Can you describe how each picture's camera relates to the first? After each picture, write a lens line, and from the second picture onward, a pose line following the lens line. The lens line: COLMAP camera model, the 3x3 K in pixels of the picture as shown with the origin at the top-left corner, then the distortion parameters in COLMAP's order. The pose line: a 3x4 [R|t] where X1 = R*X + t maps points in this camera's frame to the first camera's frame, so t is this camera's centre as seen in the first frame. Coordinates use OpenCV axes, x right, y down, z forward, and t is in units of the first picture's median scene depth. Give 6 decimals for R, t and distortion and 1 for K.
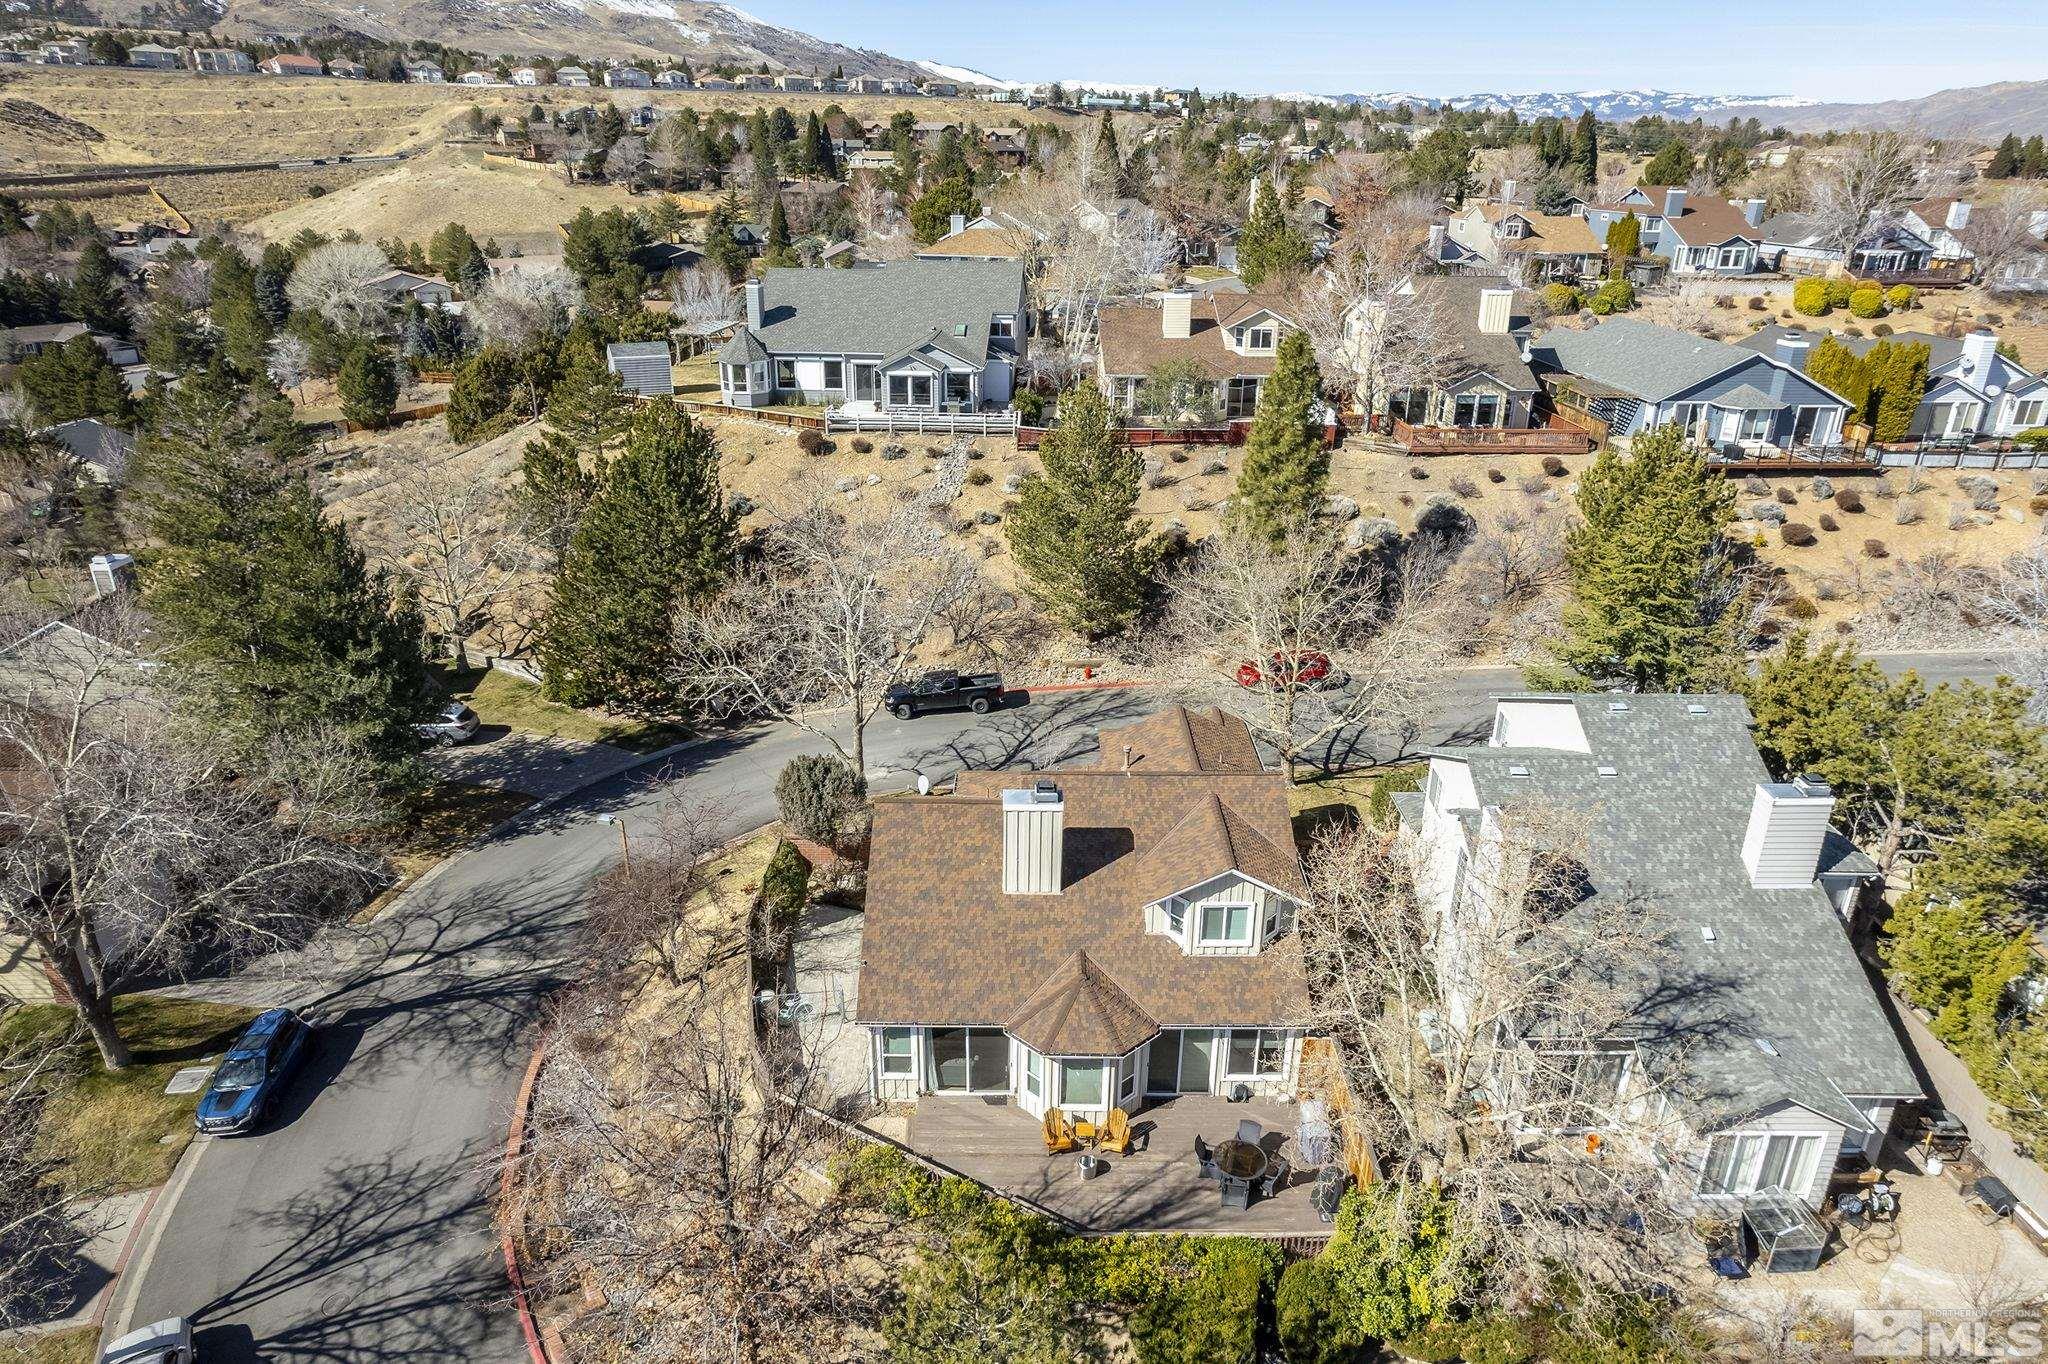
lens RADIAL K [[1295.4, 0, 1042.5], [0, 1295.4, 701.7], [0, 0, 1]] dist [-0.061426, 0.065238]
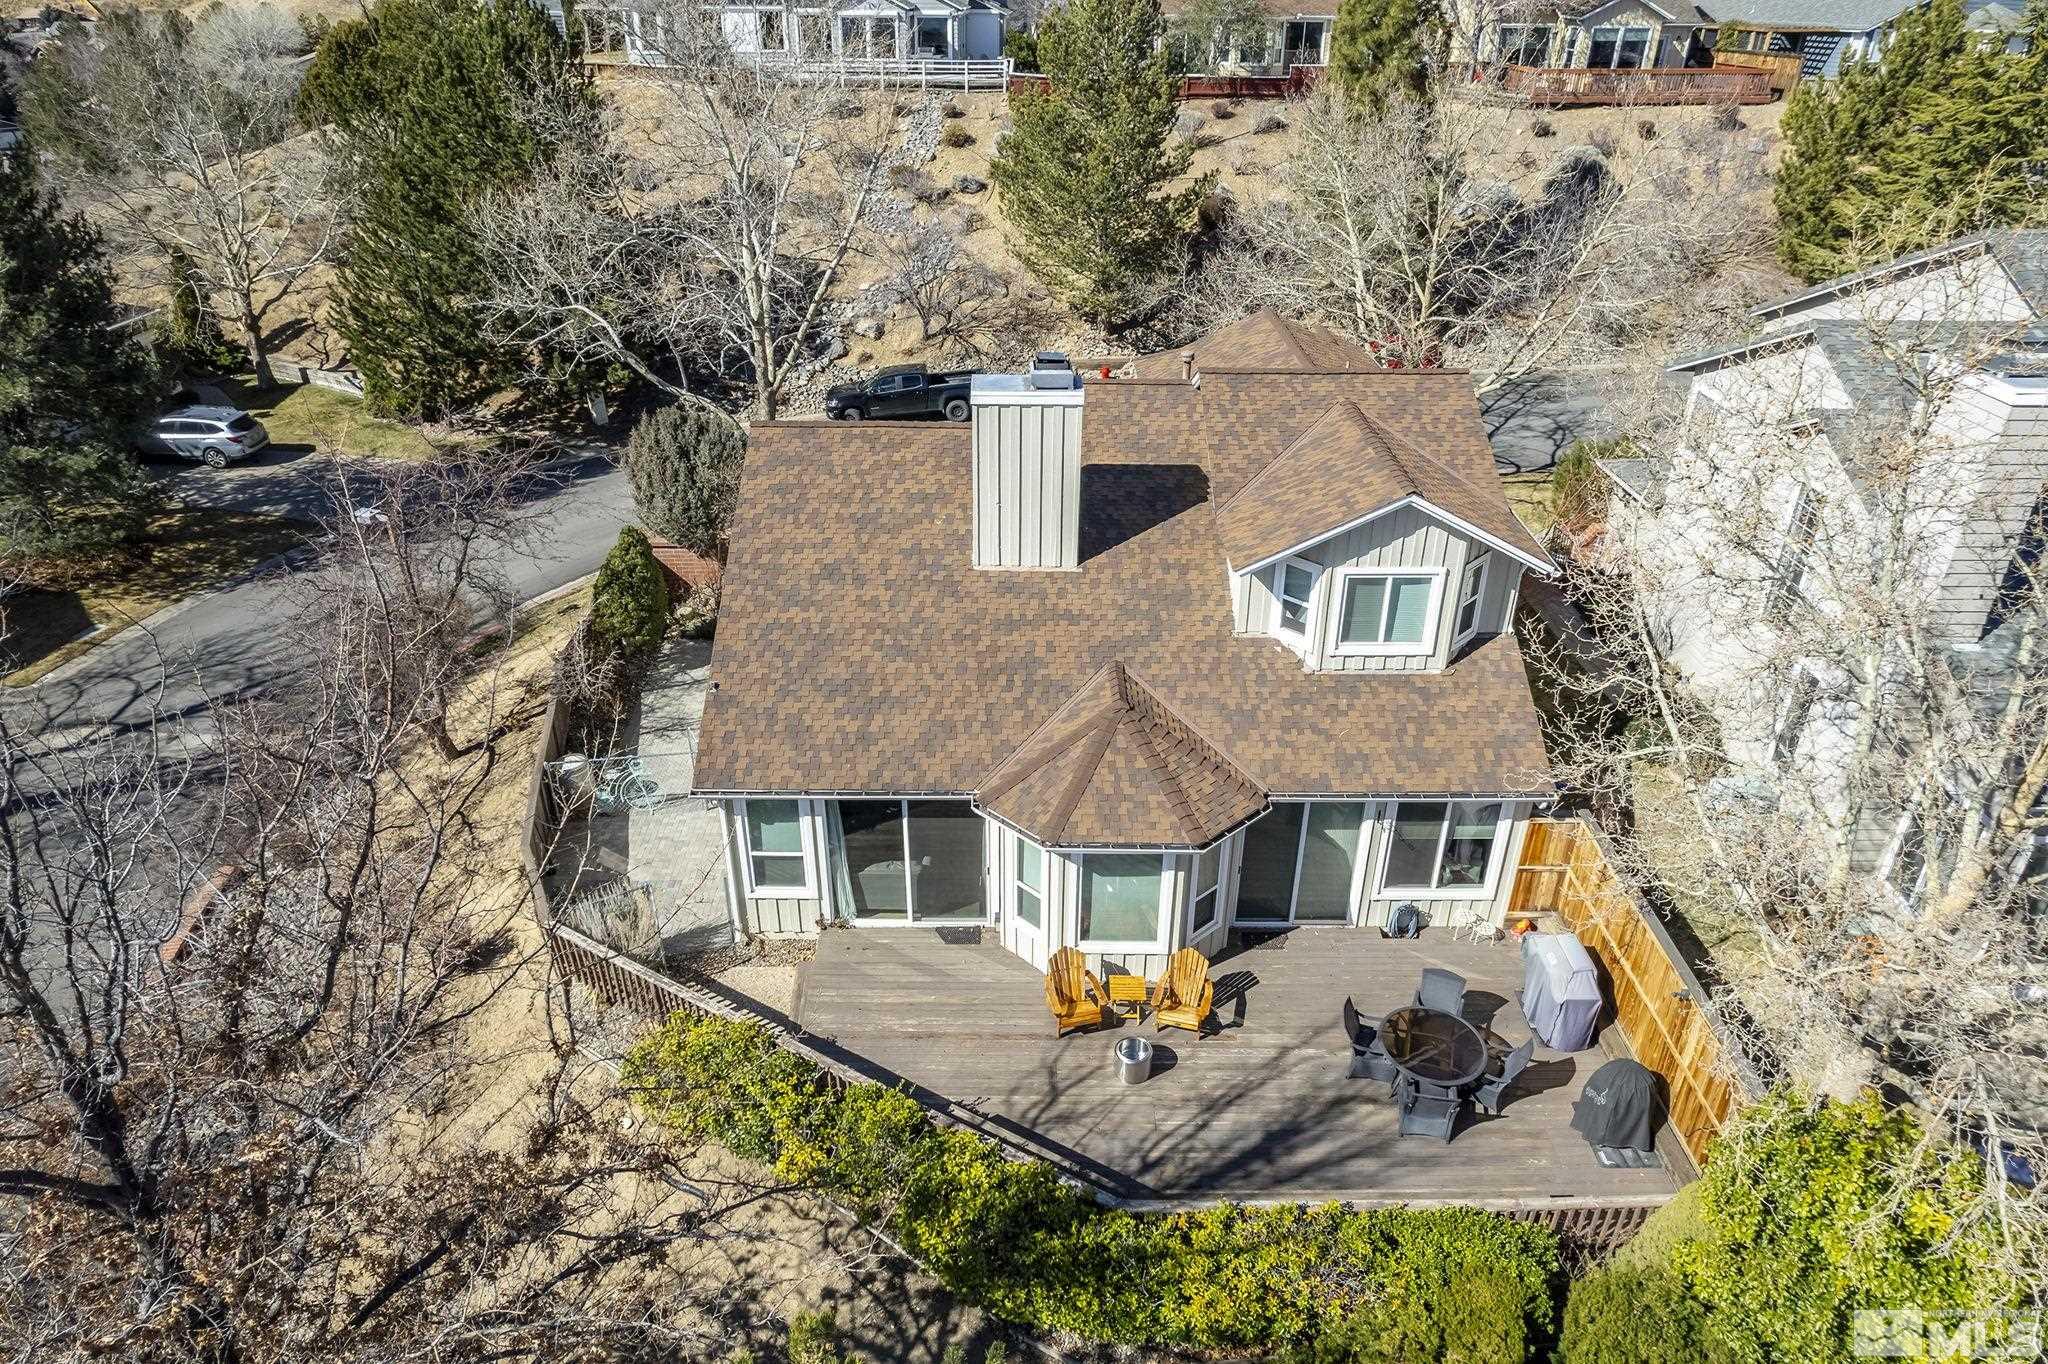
lens RADIAL K [[1299.9, 0, 1039.5], [0, 1299.9, 692.7], [0, 0, 1]] dist [-0.066749, 0.073694]
pose [[0.999991, -0.002971, -0.002935, -0.000394], [0.003258, 0.994658, 0.103176, 0.075941], [0.002612, -0.103184, 0.994659, 0.234241]]
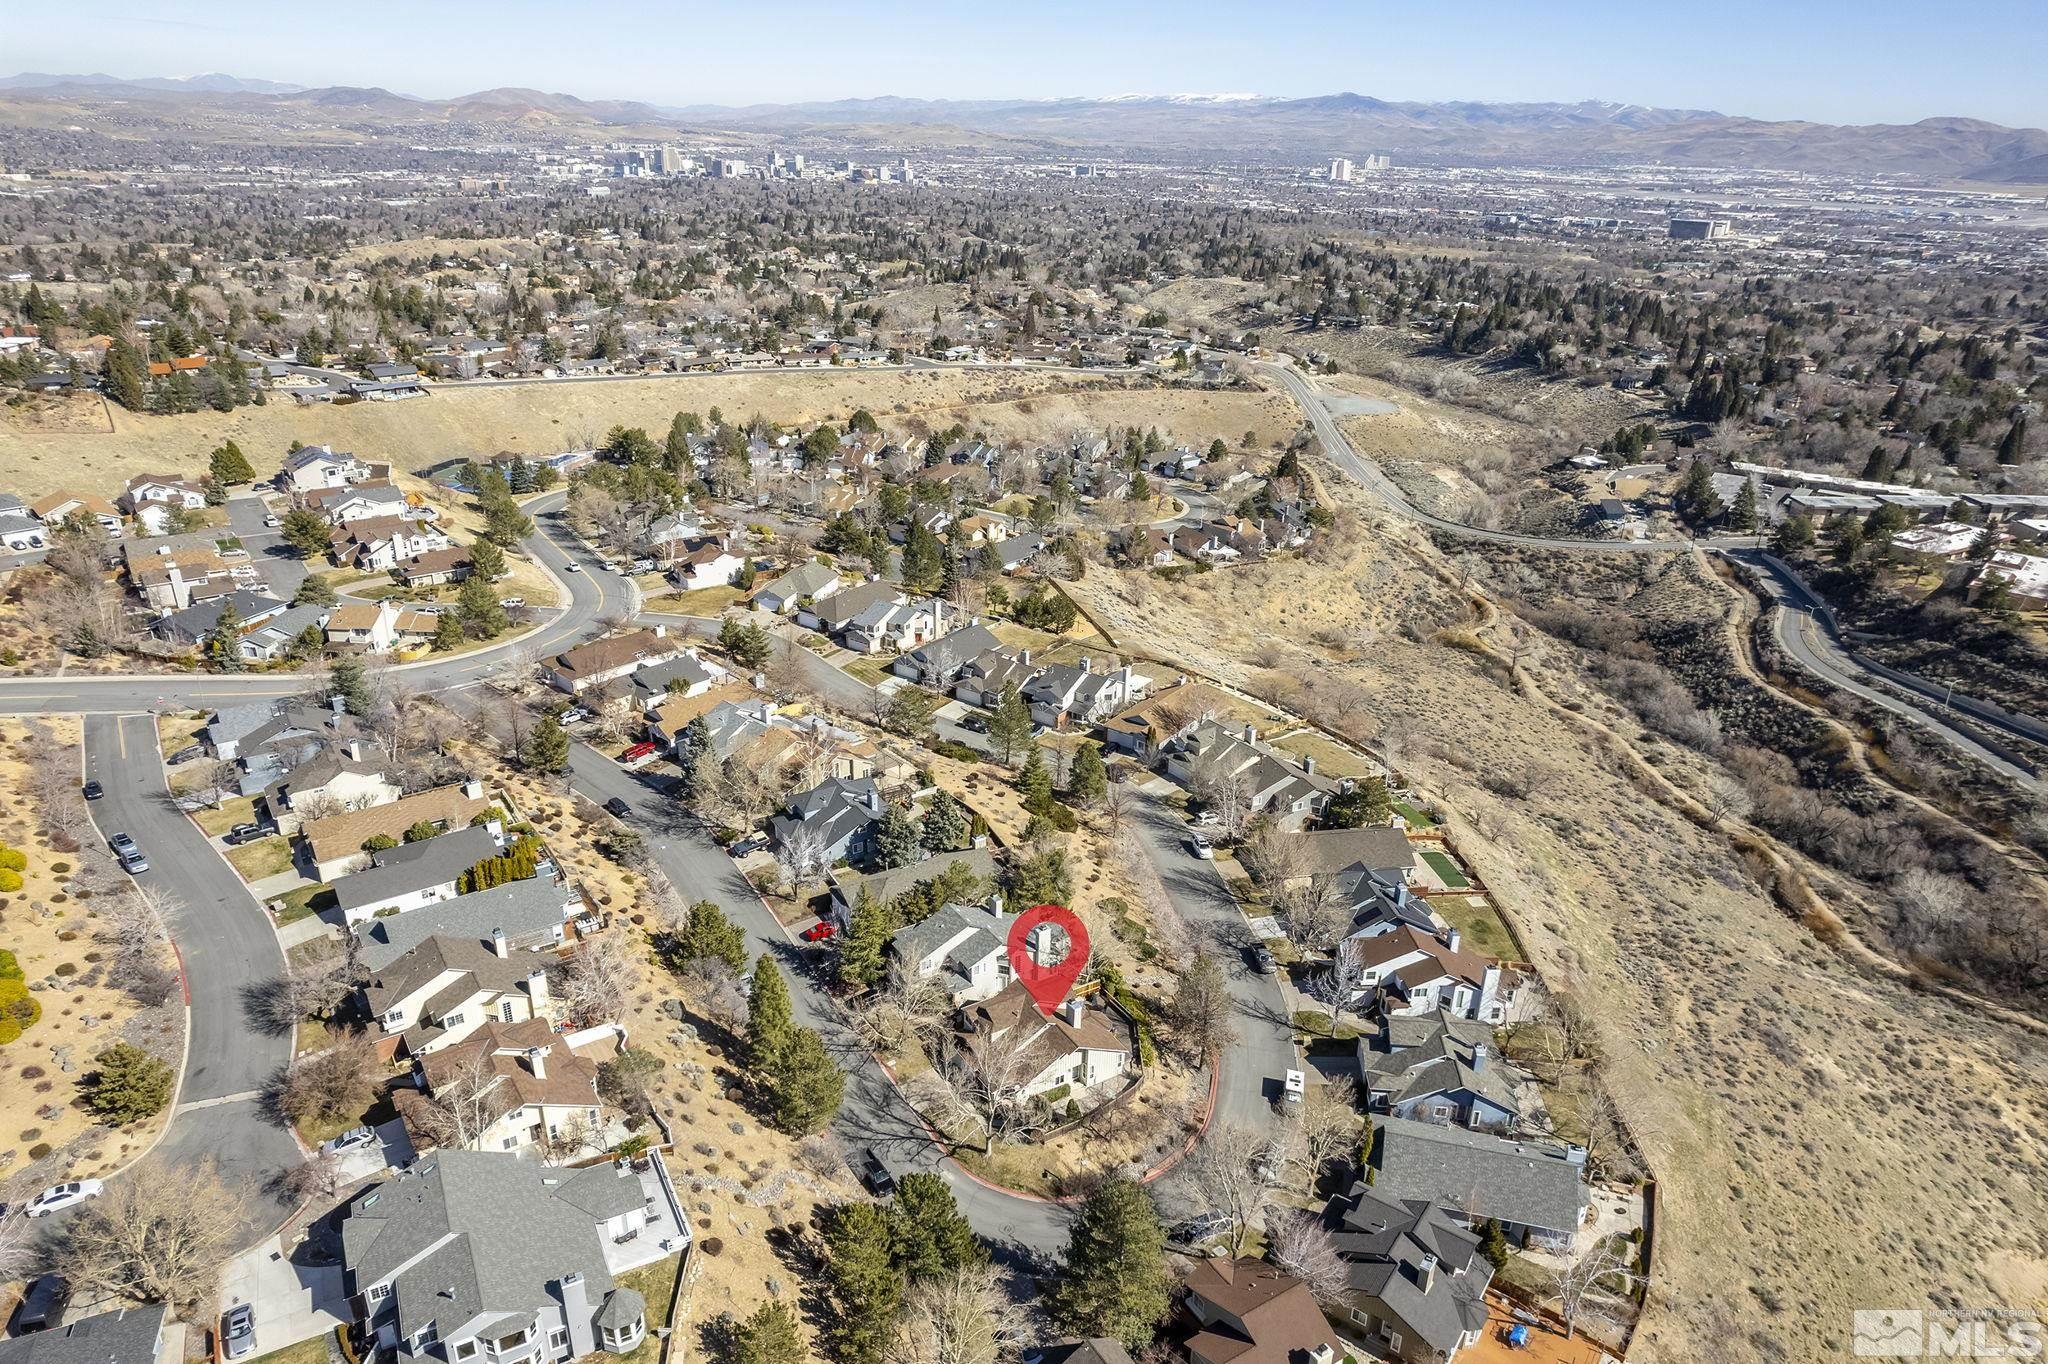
lens RADIAL K [[1299.9, 0, 1016.2], [0, 1299.9, 714.6], [0, 0, 1]] dist [-0.066749, 0.073694]
pose [[-0.504766, -0.375100, 0.777503, -1.327966], [0.324996, 0.751825, 0.573704, -1.454785], [-0.799743, 0.542271, -0.257590, 0.857821]]
